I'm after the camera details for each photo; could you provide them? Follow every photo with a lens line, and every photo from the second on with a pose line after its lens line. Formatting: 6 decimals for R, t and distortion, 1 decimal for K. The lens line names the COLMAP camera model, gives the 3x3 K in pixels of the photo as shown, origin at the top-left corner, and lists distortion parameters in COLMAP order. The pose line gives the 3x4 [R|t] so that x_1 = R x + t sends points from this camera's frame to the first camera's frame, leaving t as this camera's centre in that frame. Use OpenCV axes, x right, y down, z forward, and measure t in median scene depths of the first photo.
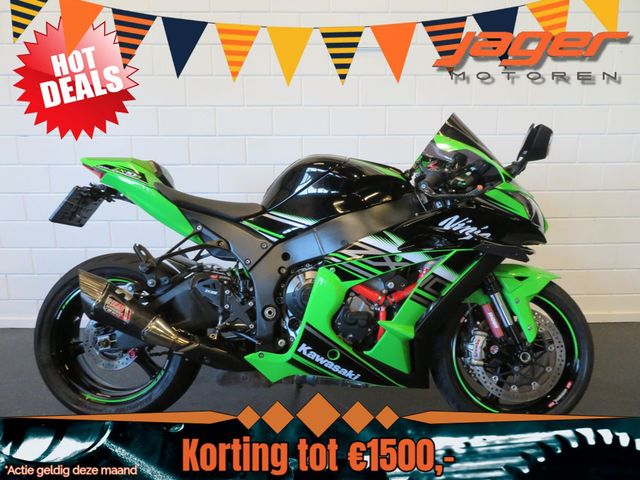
lens RADIAL K [[460.5, 0, 322.3], [0, 460.5, 241.7], [0, 0, 1]] dist [-0.002493, 0.003498]
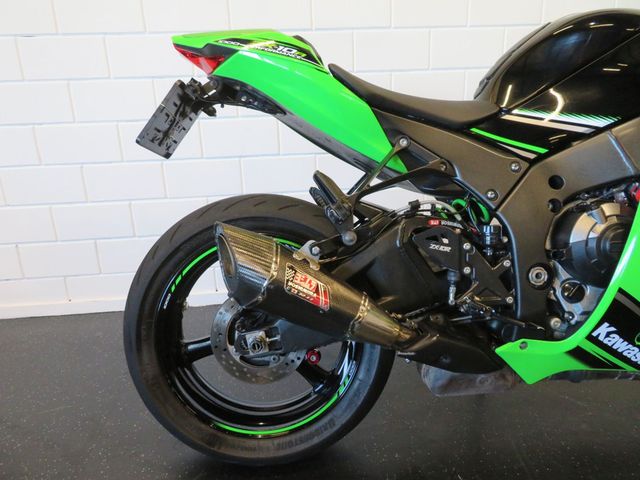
lens RADIAL K [[460.5, 0, 322.3], [0, 460.5, 241.7], [0, 0, 1]] dist [-0.002493, 0.003498]
pose [[0.995584, -0.058406, 0.073490, -0.444010], [0.051427, 0.994289, 0.093513, 0.038512], [-0.078532, -0.089321, 0.992902, 0.428916]]
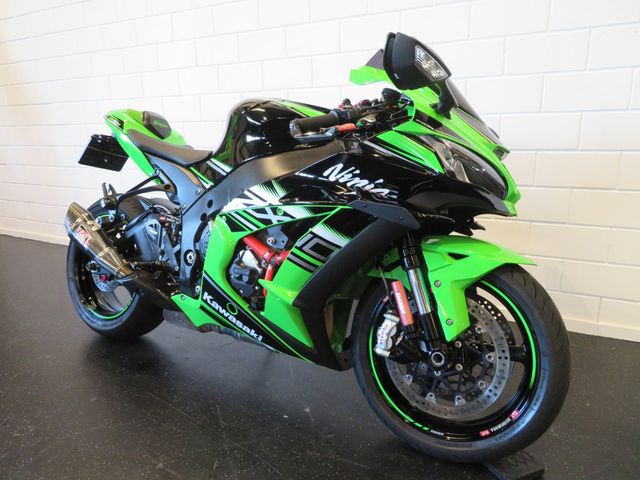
lens RADIAL K [[460.5, 0, 322.3], [0, 460.5, 241.7], [0, 0, 1]] dist [-0.002493, 0.003498]
pose [[0.869667, 0.109599, -0.481318, 0.629097], [-0.083703, 0.993663, 0.075023, 0.019993], [0.486490, -0.024957, 0.873329, 0.259530]]
